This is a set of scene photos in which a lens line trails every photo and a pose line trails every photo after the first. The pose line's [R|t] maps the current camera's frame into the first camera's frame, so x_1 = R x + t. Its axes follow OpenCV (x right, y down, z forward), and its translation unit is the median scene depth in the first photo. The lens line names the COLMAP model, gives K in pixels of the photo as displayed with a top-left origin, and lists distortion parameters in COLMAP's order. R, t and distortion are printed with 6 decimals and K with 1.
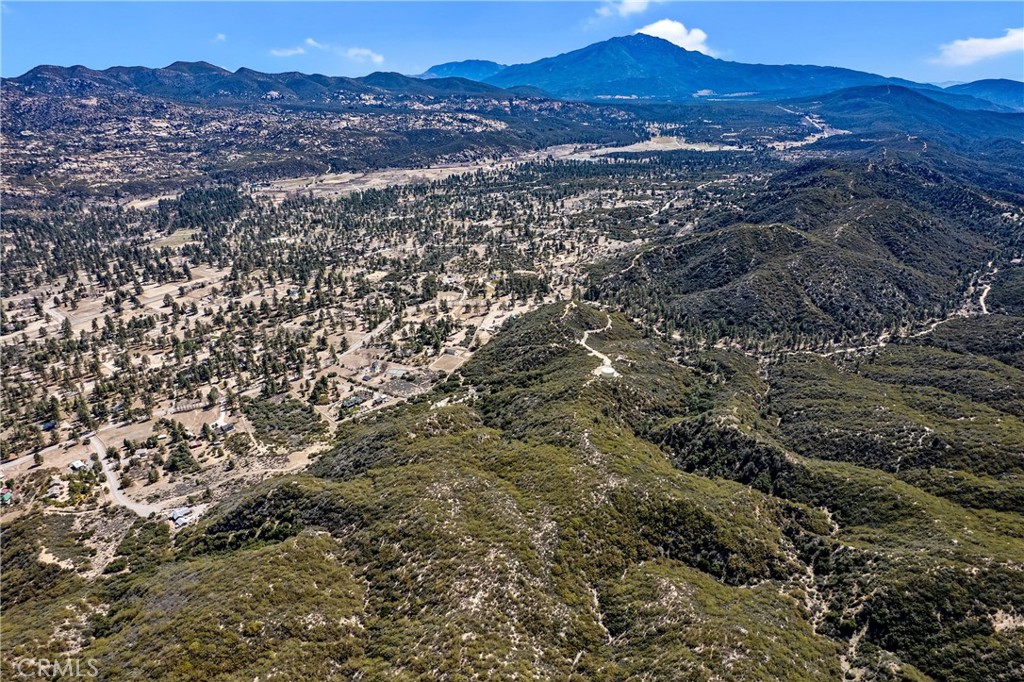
lens RADIAL K [[655.1, 0, 508.5], [0, 655.1, 345.8], [0, 0, 1]] dist [-0.079909, 0.074979]
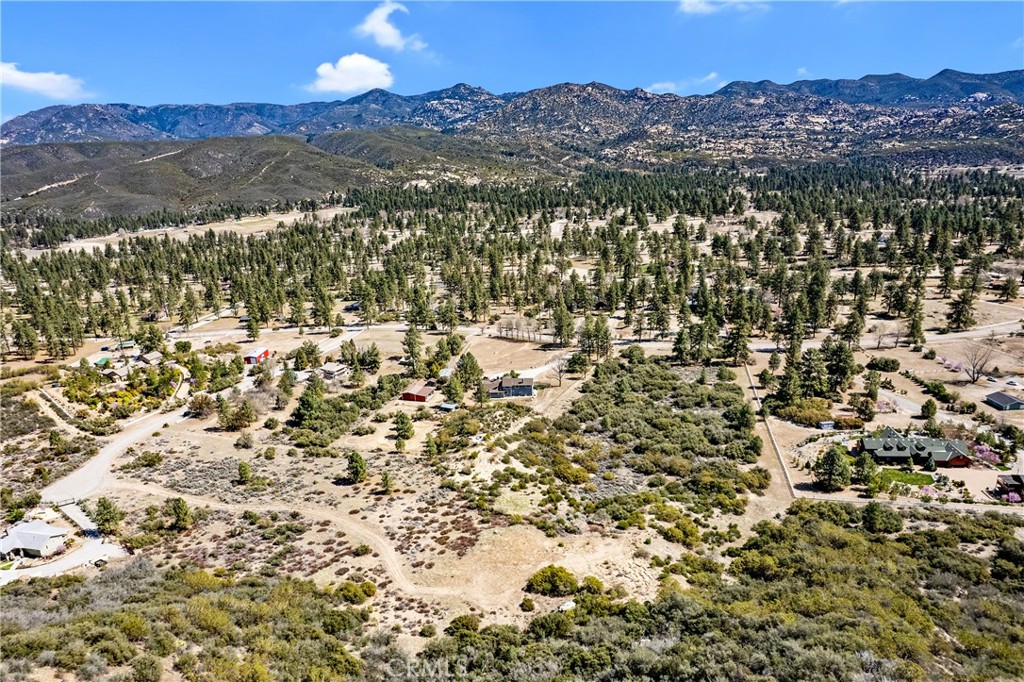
lens RADIAL K [[655.1, 0, 509.5], [0, 655.1, 347.5], [0, 0, 1]] dist [-0.079909, 0.074979]
pose [[0.590078, 0.236313, -0.771987, -0.126210], [-0.293564, 0.953553, 0.067503, 0.066155], [0.752083, 0.186796, 0.632044, 0.617248]]
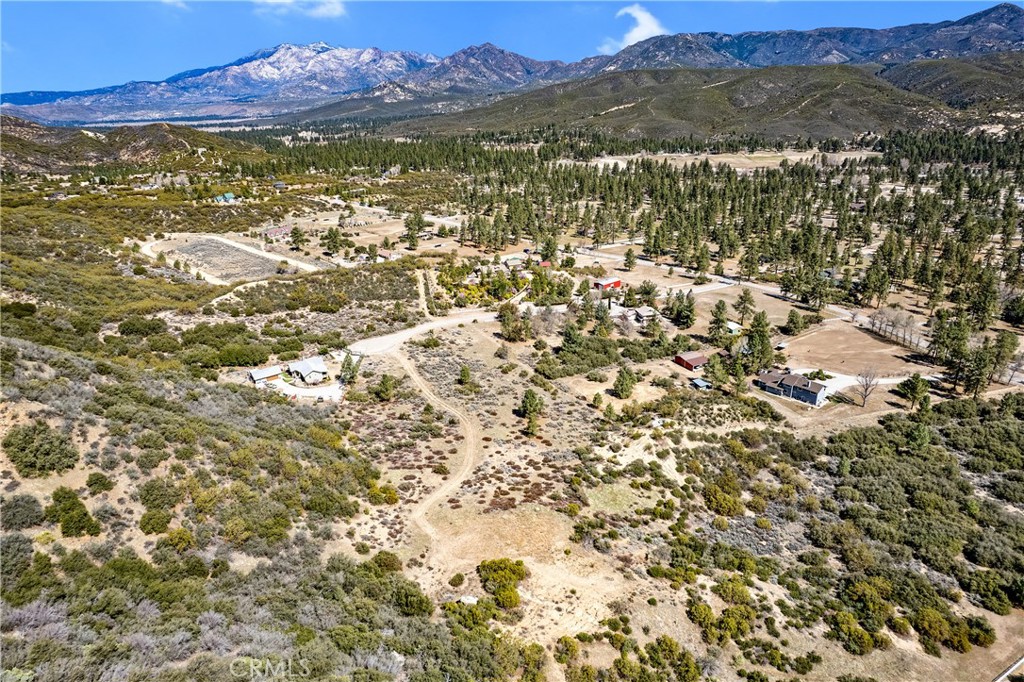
lens RADIAL K [[655.1, 0, 509.8], [0, 655.1, 347.7], [0, 0, 1]] dist [-0.079909, 0.074979]
pose [[-0.169602, 0.381790, -0.908555, -0.115864], [-0.367387, 0.830963, 0.417765, 0.027361], [0.914474, 0.404645, -0.000668, 0.706505]]
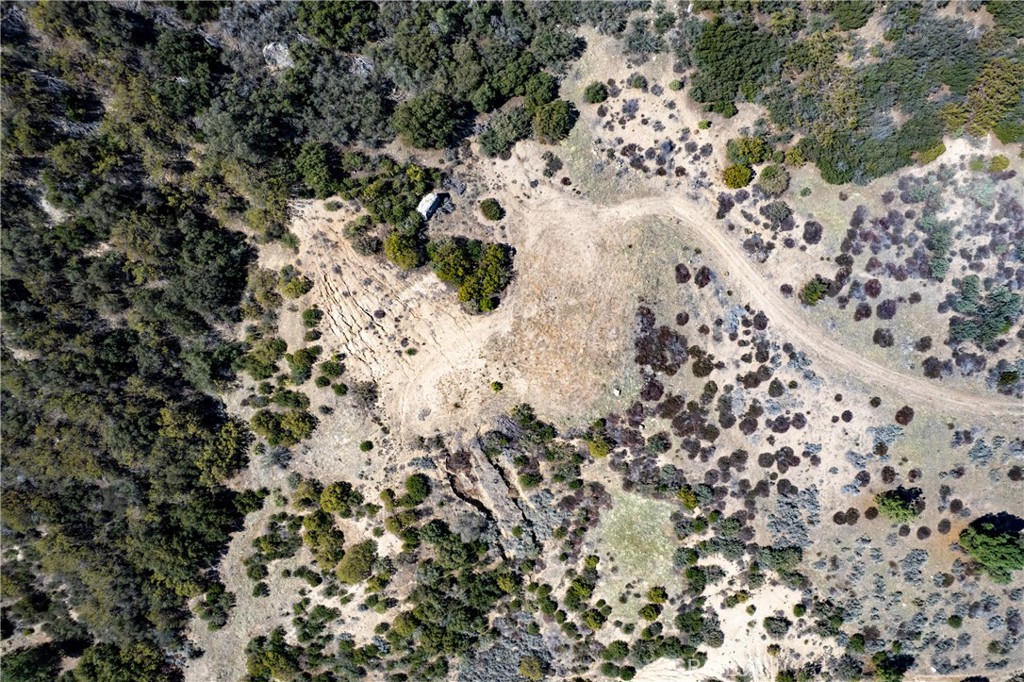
lens RADIAL K [[655.1, 0, 501.6], [0, 655.1, 357.0], [0, 0, 1]] dist [-0.079909, 0.074979]
pose [[-0.846941, -0.531230, 0.022047, -0.230218], [0.231510, -0.331134, 0.914742, 0.033016], [-0.478639, 0.779836, 0.403436, 0.693653]]
